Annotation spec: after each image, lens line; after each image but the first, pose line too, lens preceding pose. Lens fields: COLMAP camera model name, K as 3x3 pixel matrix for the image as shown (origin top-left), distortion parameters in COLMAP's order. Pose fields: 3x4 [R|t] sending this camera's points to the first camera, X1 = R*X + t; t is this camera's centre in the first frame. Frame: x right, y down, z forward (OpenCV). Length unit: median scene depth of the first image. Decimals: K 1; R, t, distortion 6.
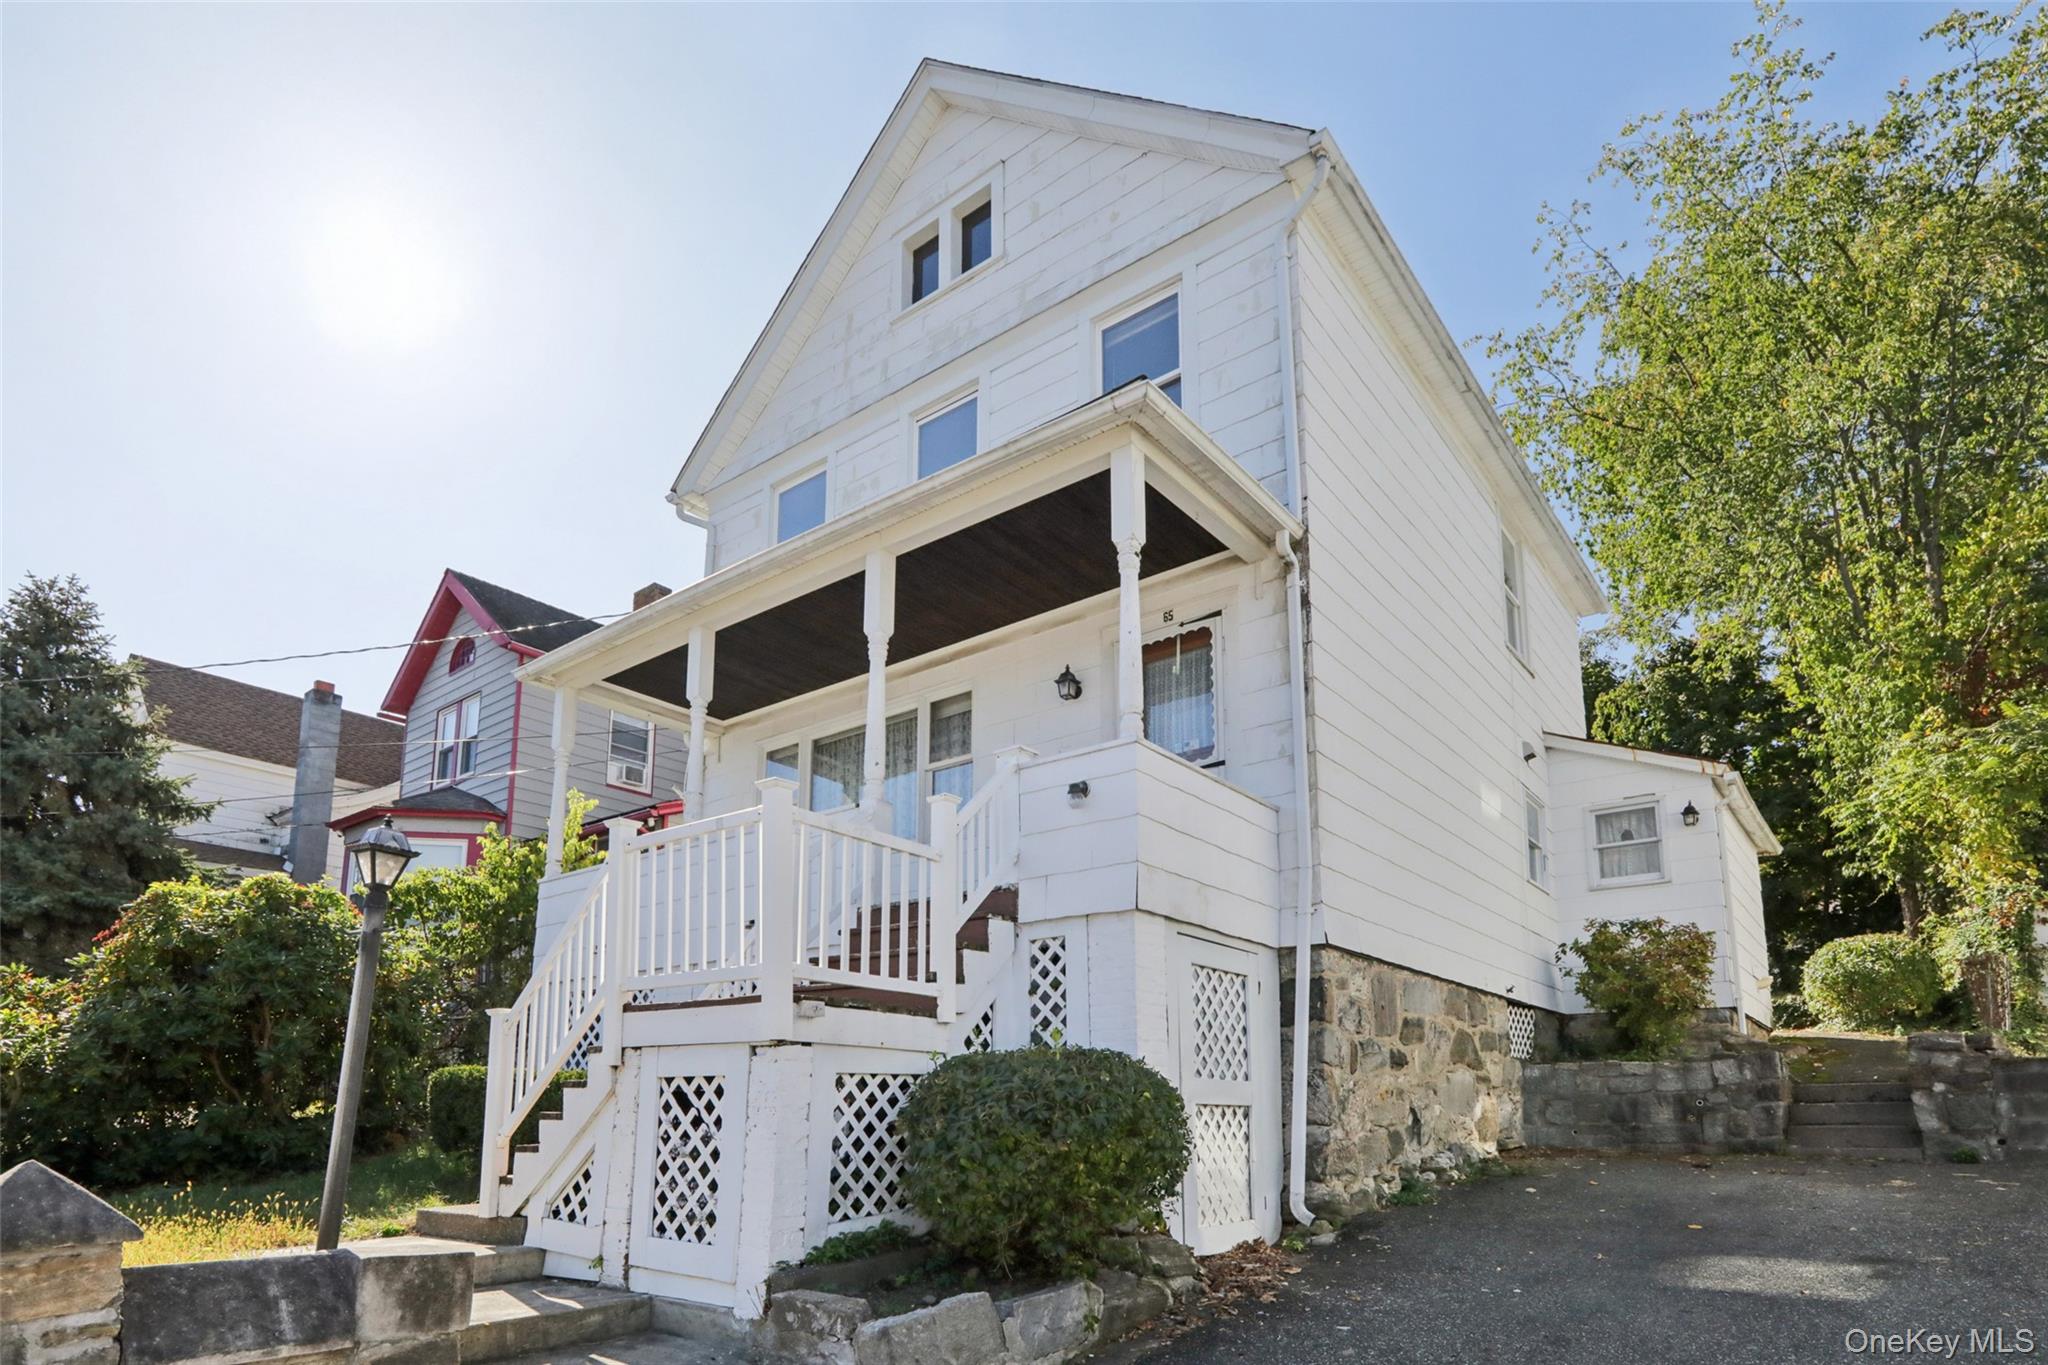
lens RADIAL K [[1075.4, 0, 934.5], [0, 1075.4, 684.1], [0, 0, 1]] dist [0.000405, 0.001746]
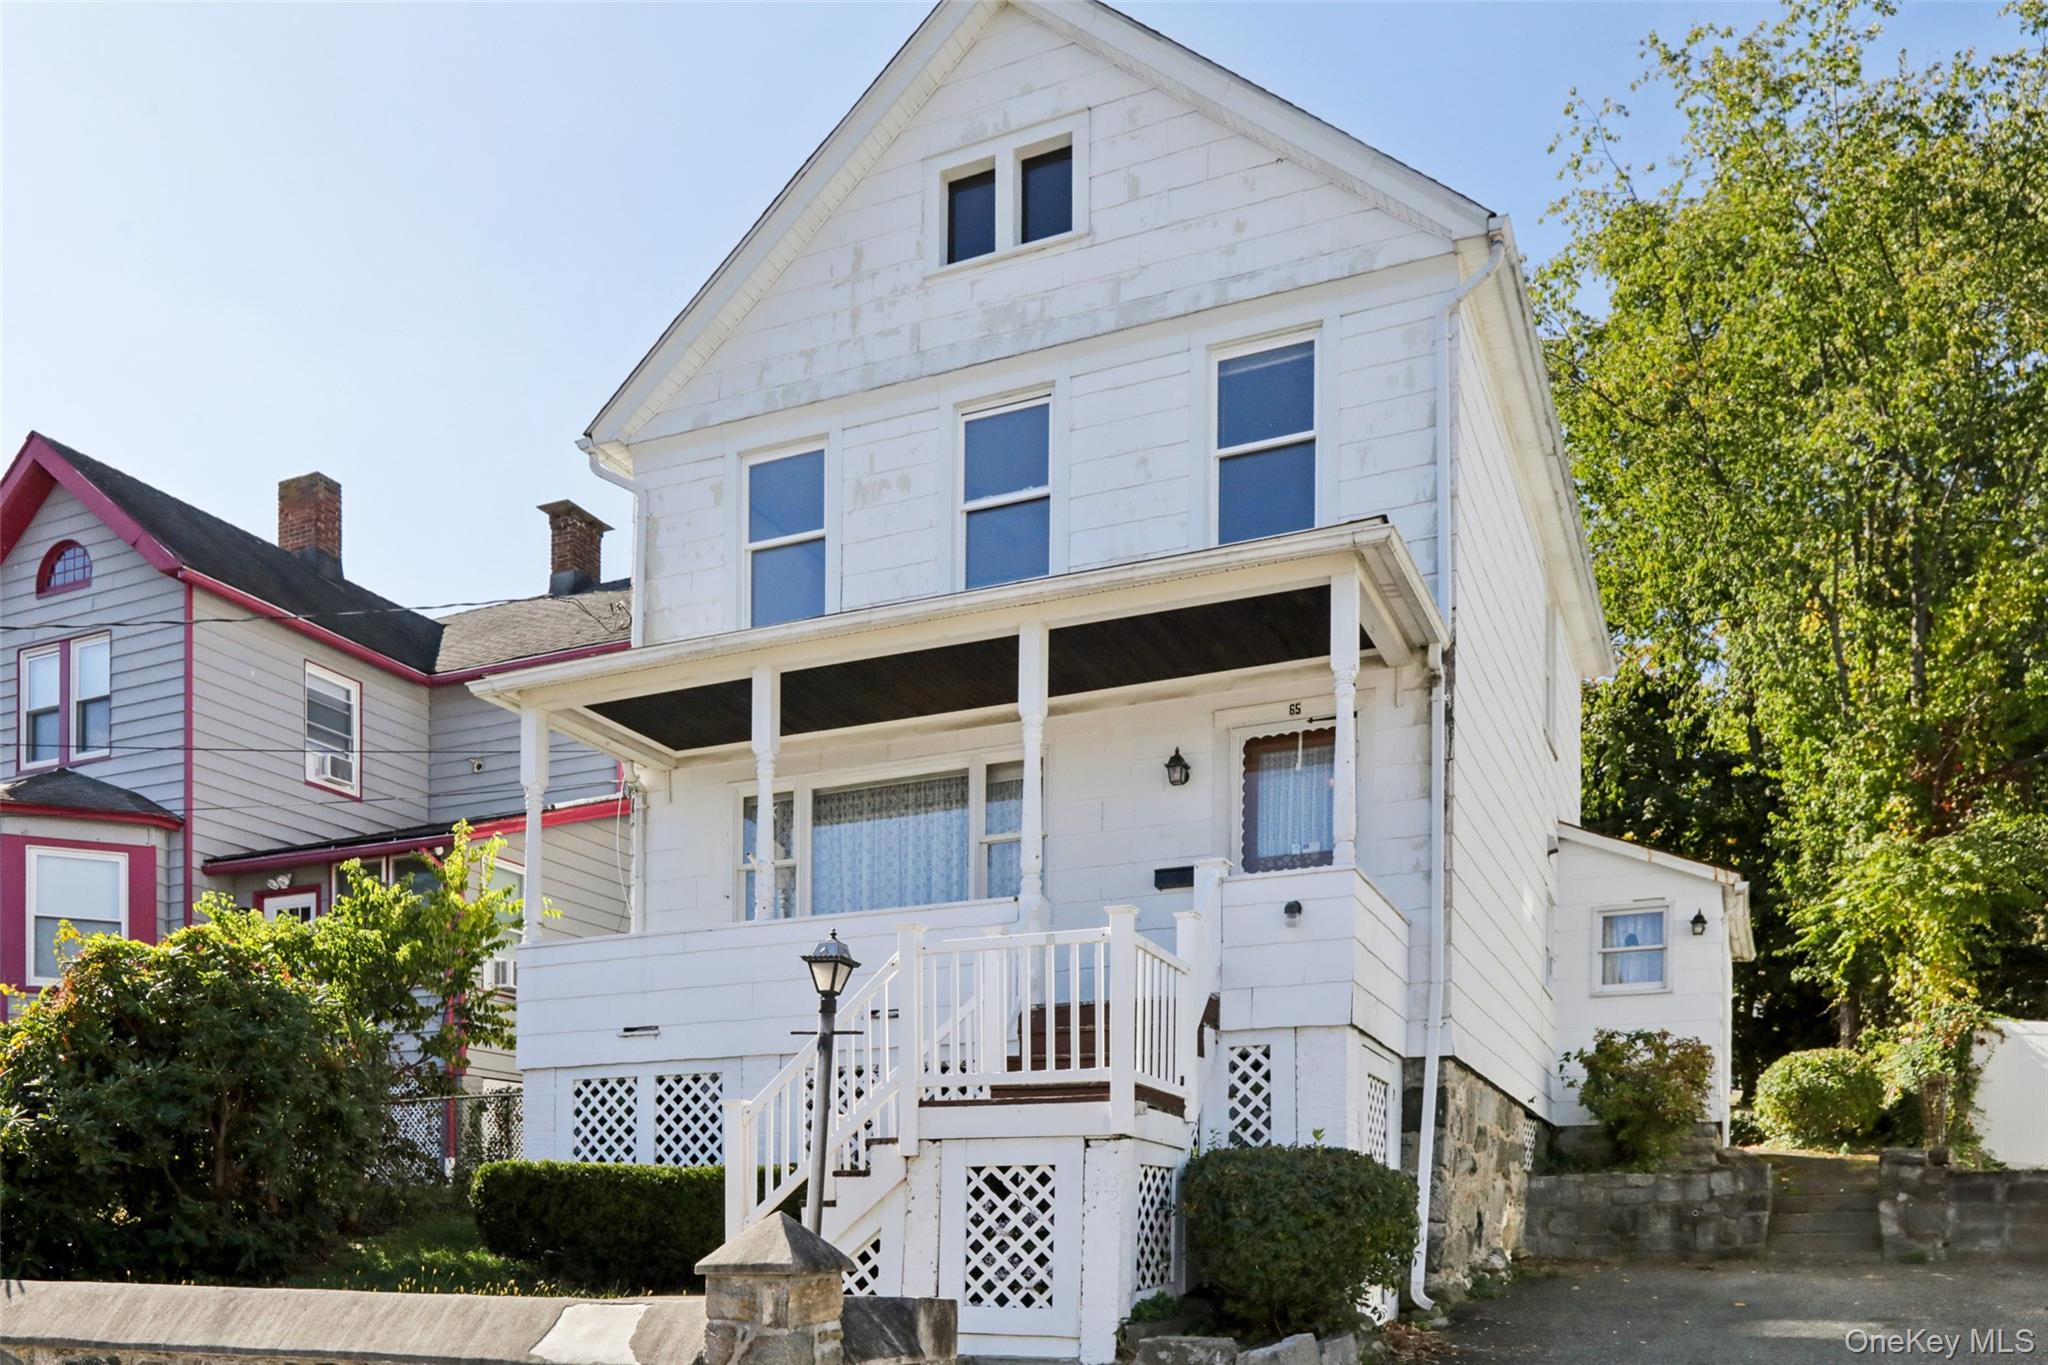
lens RADIAL K [[1628.7, 0, 937.5], [0, 1628.7, 771.6], [0, 0, 1]] dist [-0.001340, 0.006177]
pose [[0.970064, 0.068987, 0.232846, -0.362810], [-0.089757, 0.992761, 0.079809, -0.081749], [-0.225655, -0.098319, 0.969233, -0.282558]]
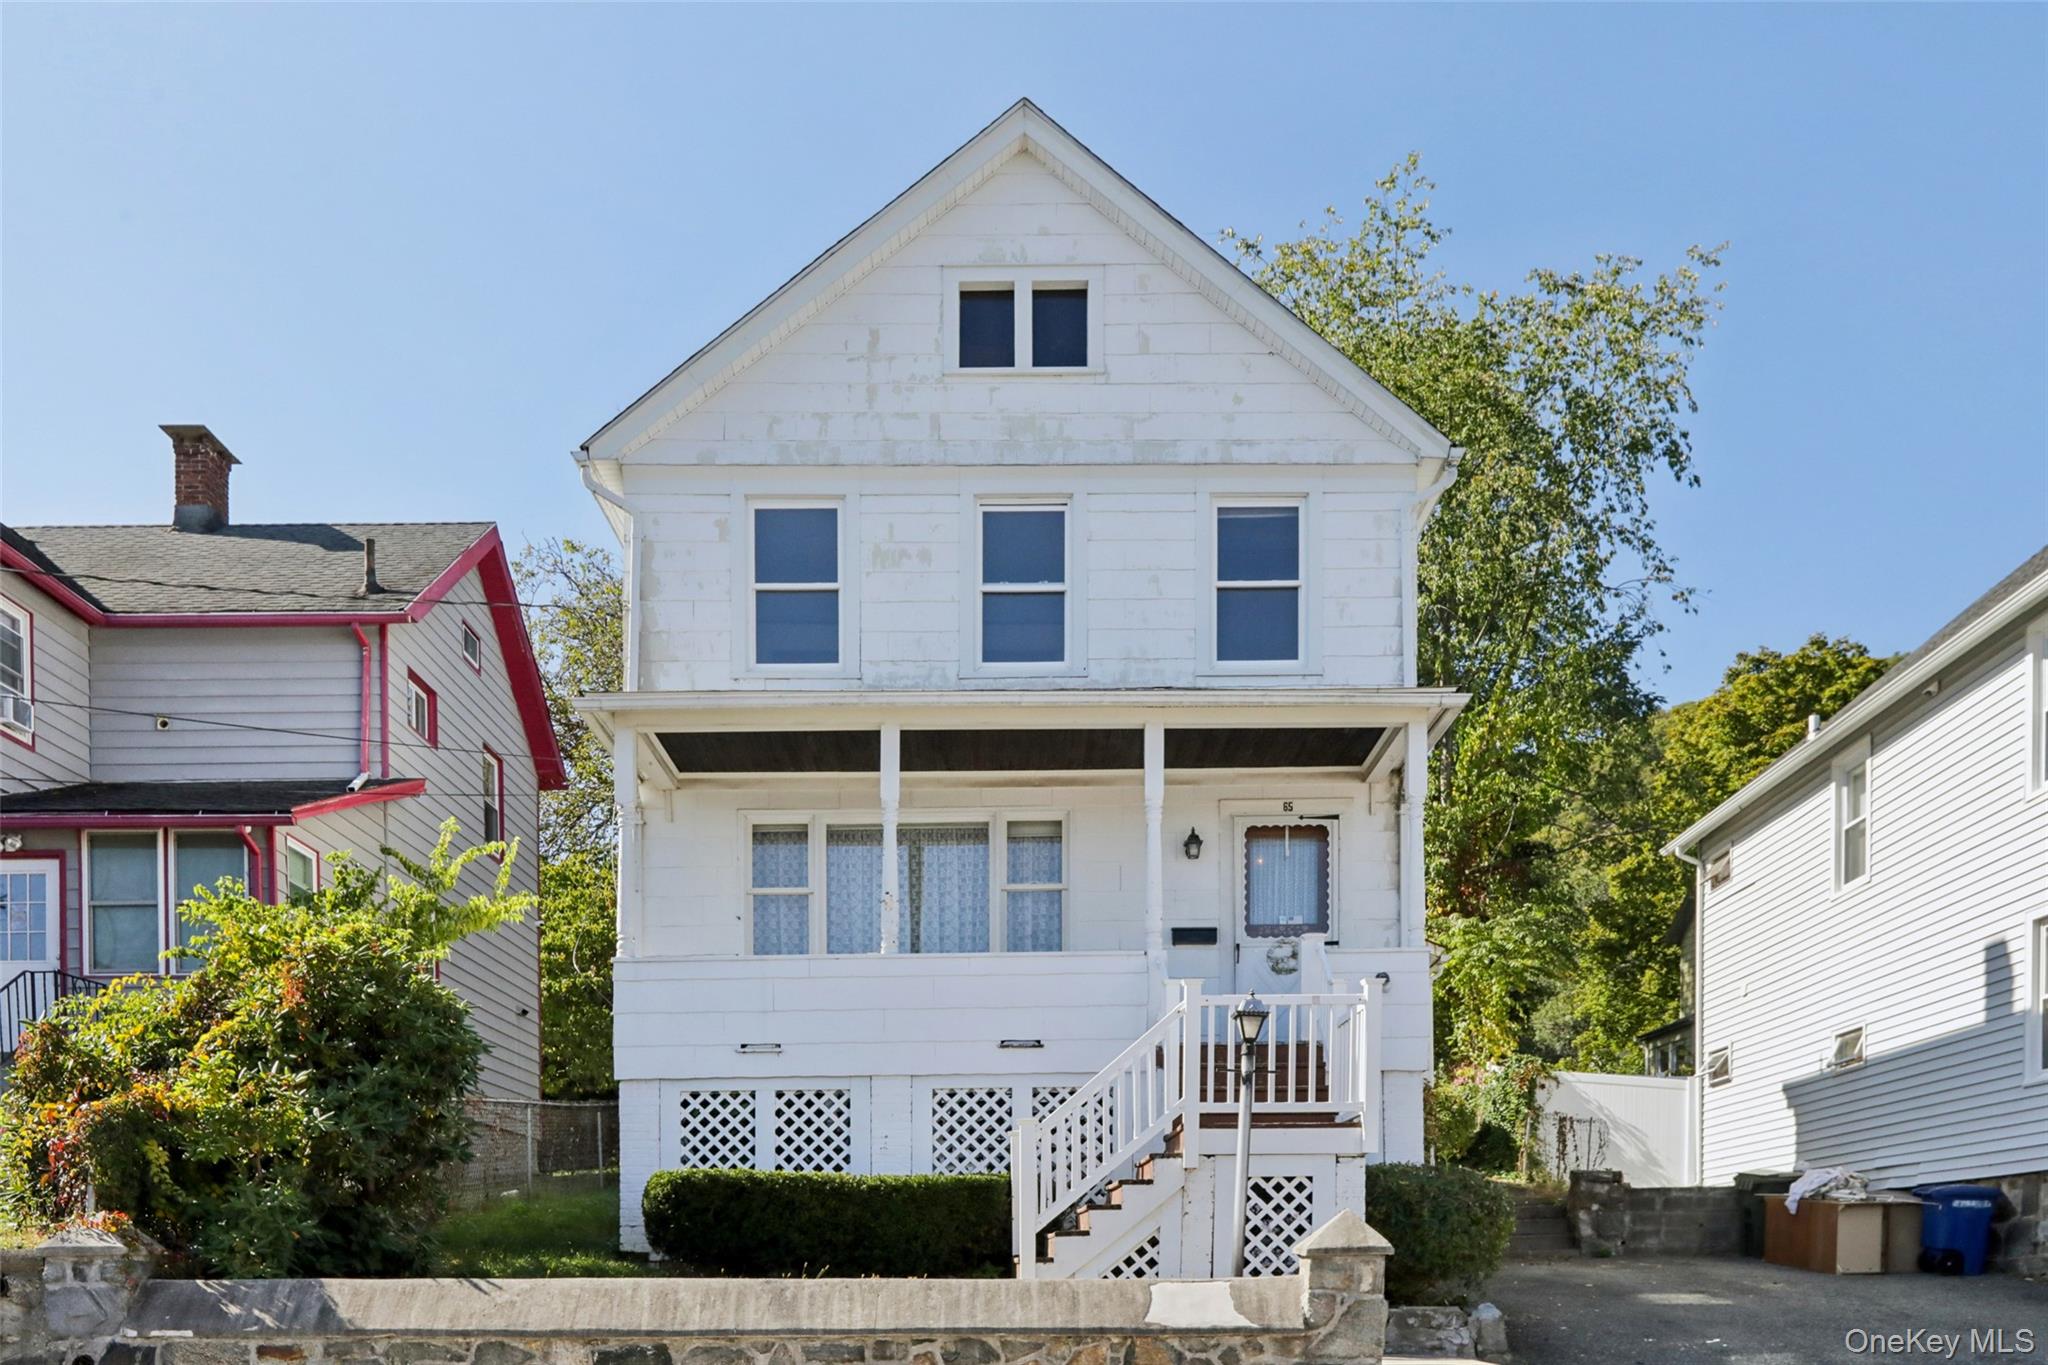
lens RADIAL K [[1686.9, 0, 1024.0], [0, 1686.9, 682.5], [0, 0, 1]] dist [0.003534, -0.000088]
pose [[0.781890, 0.195090, 0.592105, -0.973515], [-0.217739, 0.975420, -0.033857, -0.060487], [-0.584156, -0.102452, 0.805149, -0.263288]]
